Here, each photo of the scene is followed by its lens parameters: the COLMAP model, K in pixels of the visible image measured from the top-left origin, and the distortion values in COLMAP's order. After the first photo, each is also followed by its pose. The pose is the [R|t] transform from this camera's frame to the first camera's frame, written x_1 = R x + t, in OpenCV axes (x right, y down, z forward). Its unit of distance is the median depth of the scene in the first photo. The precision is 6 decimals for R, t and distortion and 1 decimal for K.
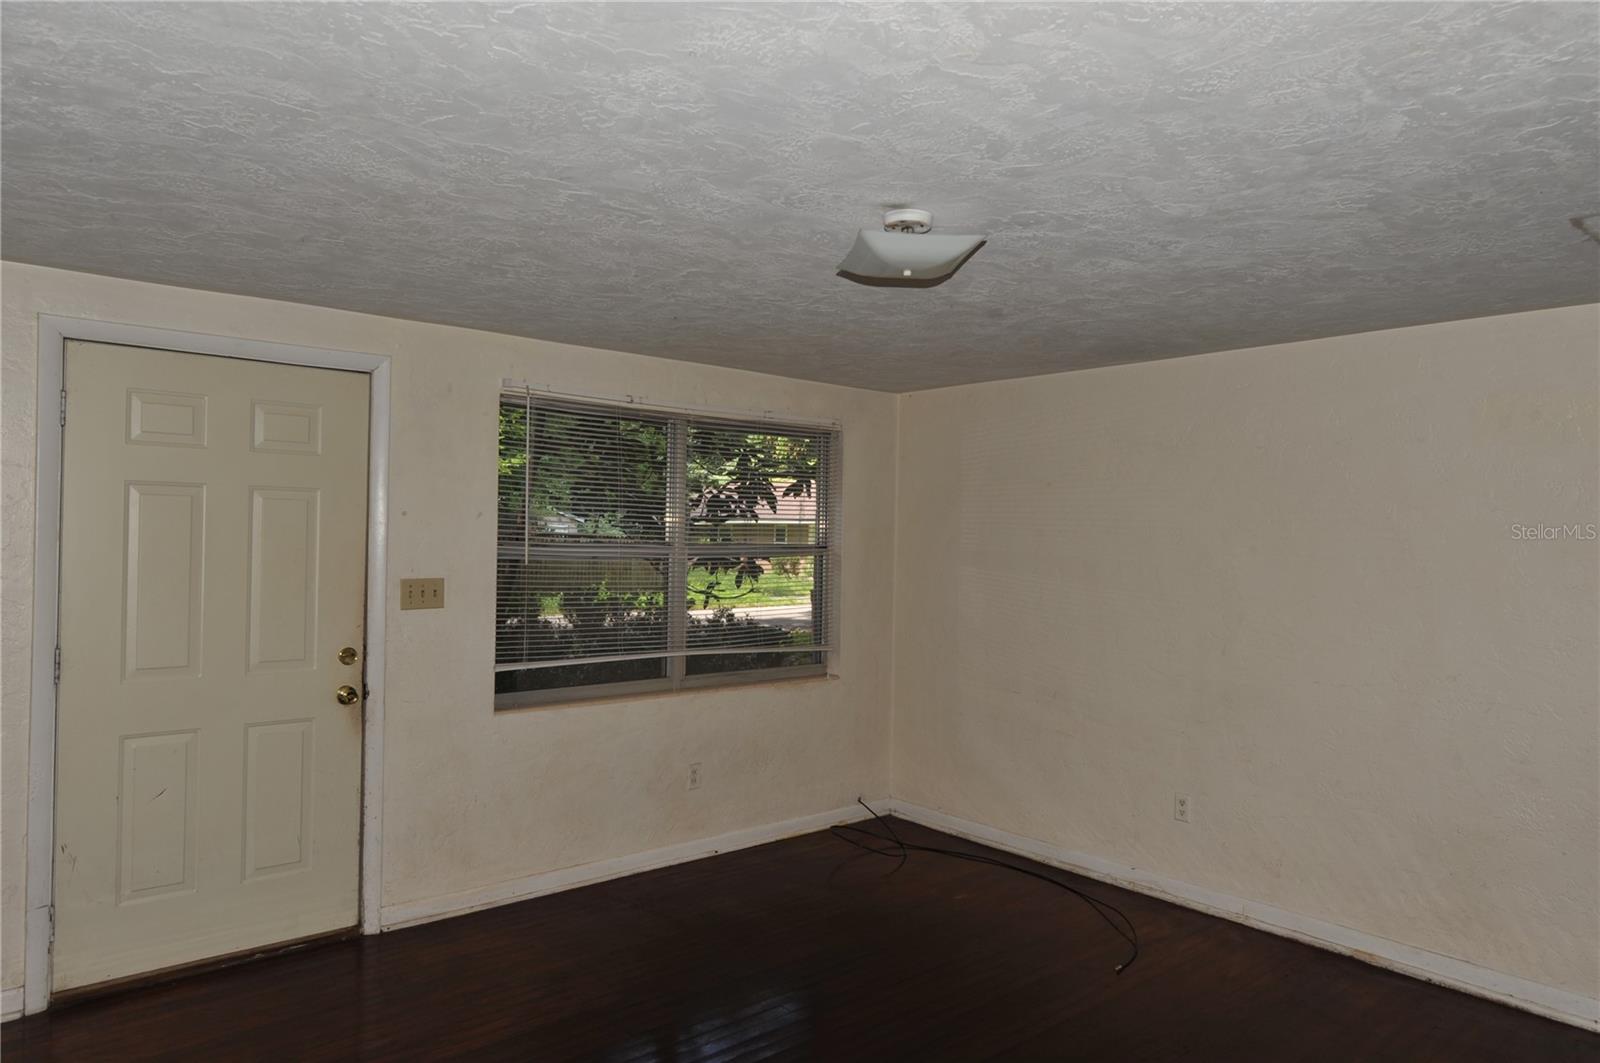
lens RADIAL K [[1086.6, 0, 800.0], [0, 1086.6, 531.5], [0, 0, 1]] dist [0.003874, 0.003590]
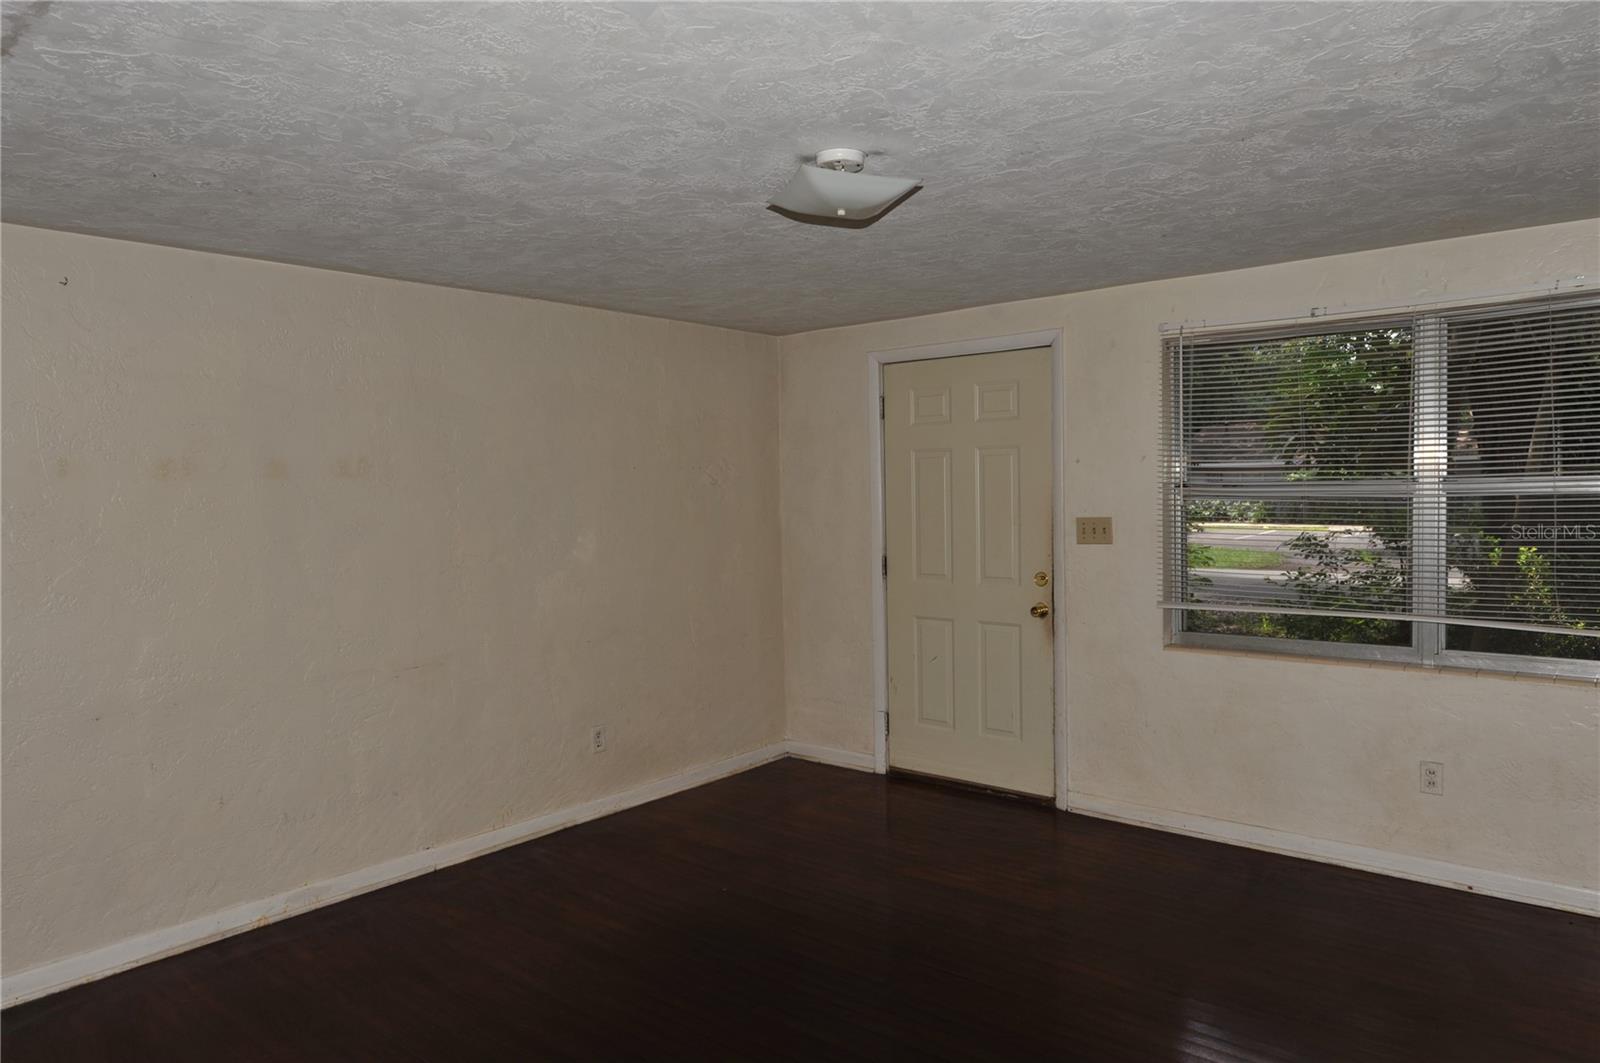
lens RADIAL K [[1040.5, 0, 807.6], [0, 1040.5, 535.0], [0, 0, 1]] dist [0.003762, -0.001550]
pose [[0.145185, 0.039247, -0.988626, 0.682199], [0.037620, 0.998271, 0.045155, 0.001511], [0.988689, -0.043748, 0.143457, 0.552264]]
